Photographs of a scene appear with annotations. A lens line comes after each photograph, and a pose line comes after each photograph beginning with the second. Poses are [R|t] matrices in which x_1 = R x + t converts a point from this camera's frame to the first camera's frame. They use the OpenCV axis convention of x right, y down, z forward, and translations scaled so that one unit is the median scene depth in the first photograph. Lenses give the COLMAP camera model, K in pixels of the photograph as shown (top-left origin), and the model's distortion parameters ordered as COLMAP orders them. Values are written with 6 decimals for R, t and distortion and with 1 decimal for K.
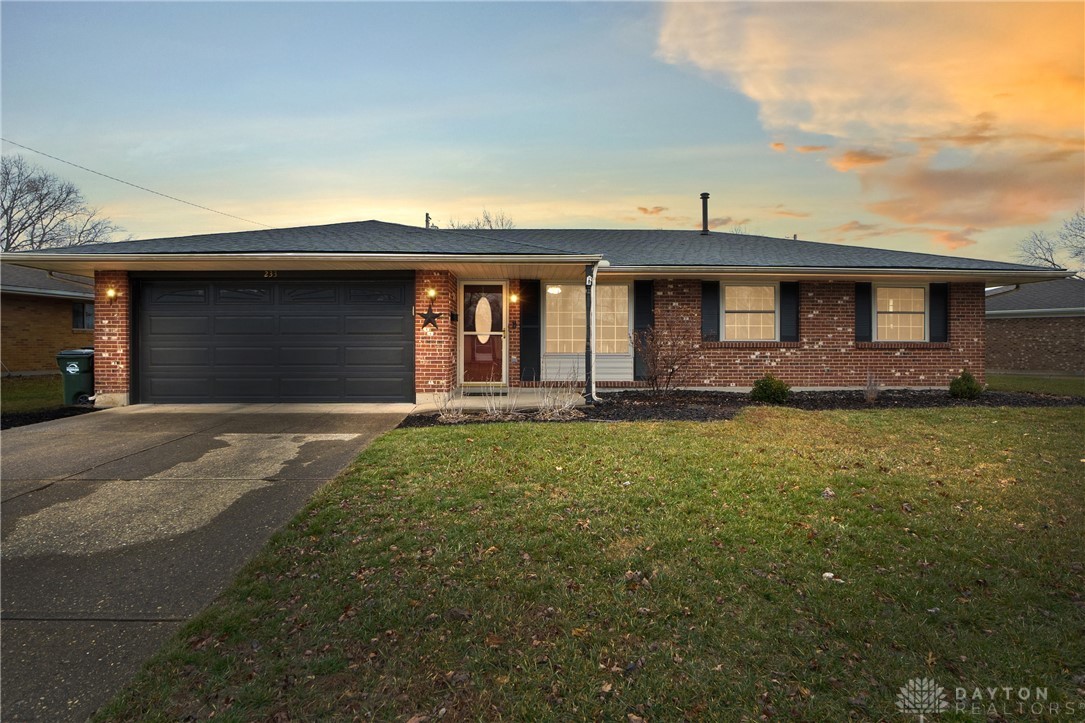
lens RADIAL K [[532.5, 0, 542.5], [0, 532.5, 361.5], [0, 0, 1]] dist [-0.032938, 0.000162]
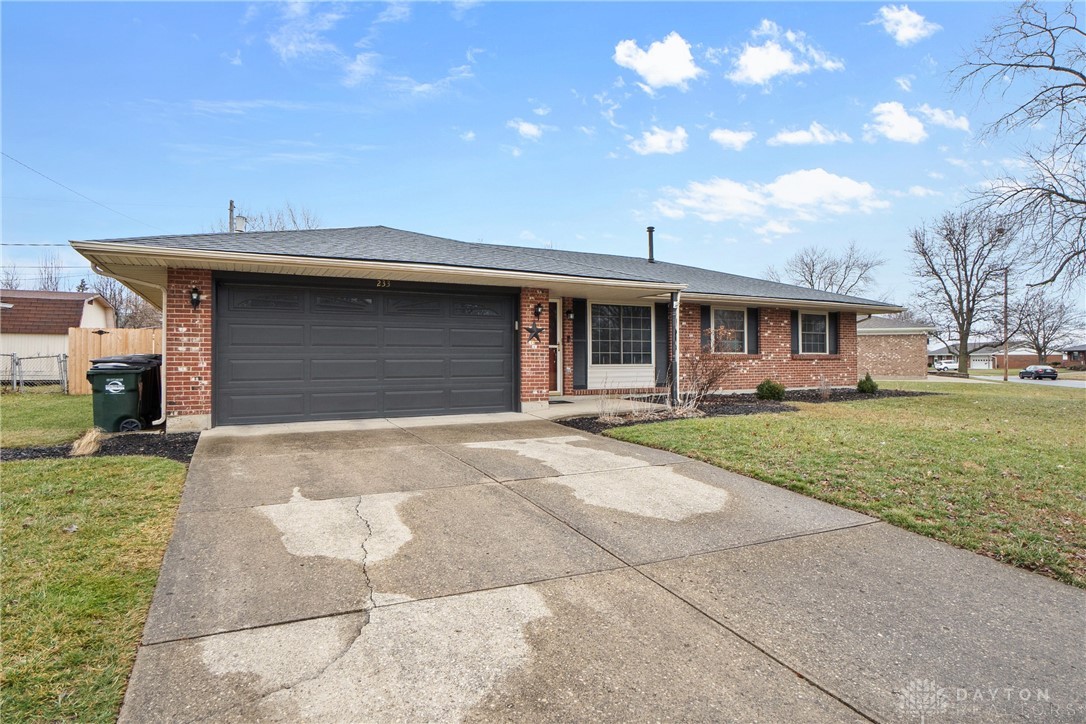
lens RADIAL K [[561.1, 0, 545.3], [0, 561.1, 365.8], [0, 0, 1]] dist [-0.015215, -0.000013]
pose [[0.913175, -0.007356, 0.407502, -0.648202], [0.013510, 0.999834, -0.012227, 0.000583], [-0.407344, 0.016671, 0.913123, -0.049897]]
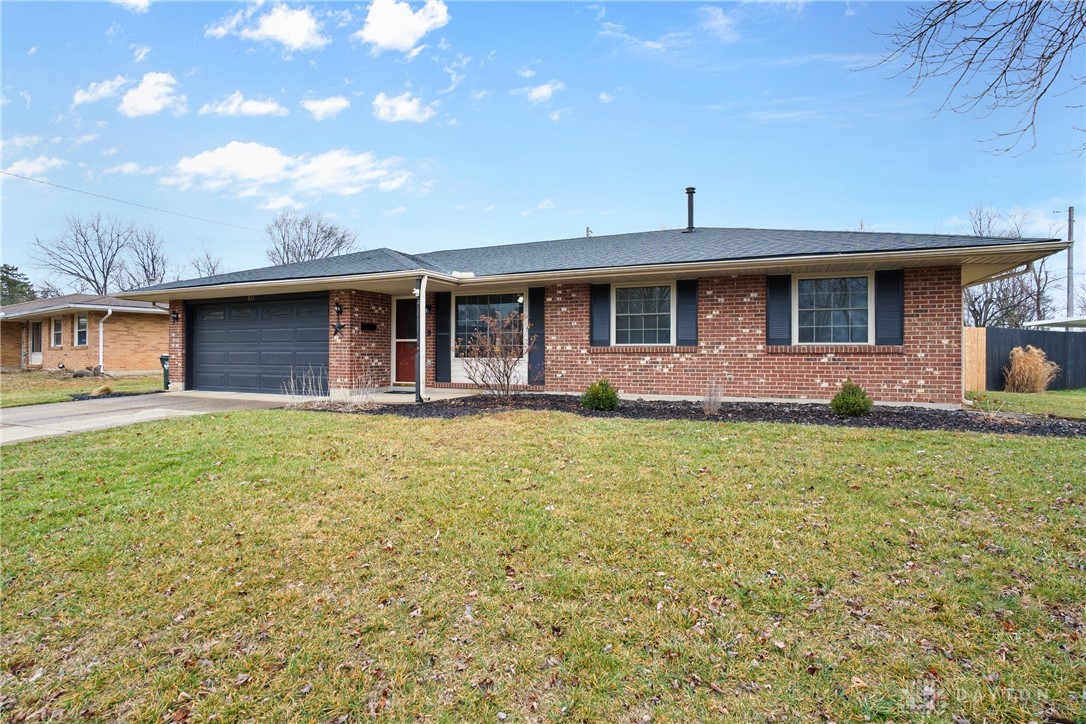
lens RADIAL K [[533.0, 0, 543.0], [0, 533.0, 362.0], [0, 0, 1]] dist [-0.032938, 0.000162]
pose [[0.905255, 0.007358, -0.424804, 0.737680], [-0.013724, 0.999835, -0.011928, 0.005049], [0.424646, 0.016628, 0.905207, 0.082385]]
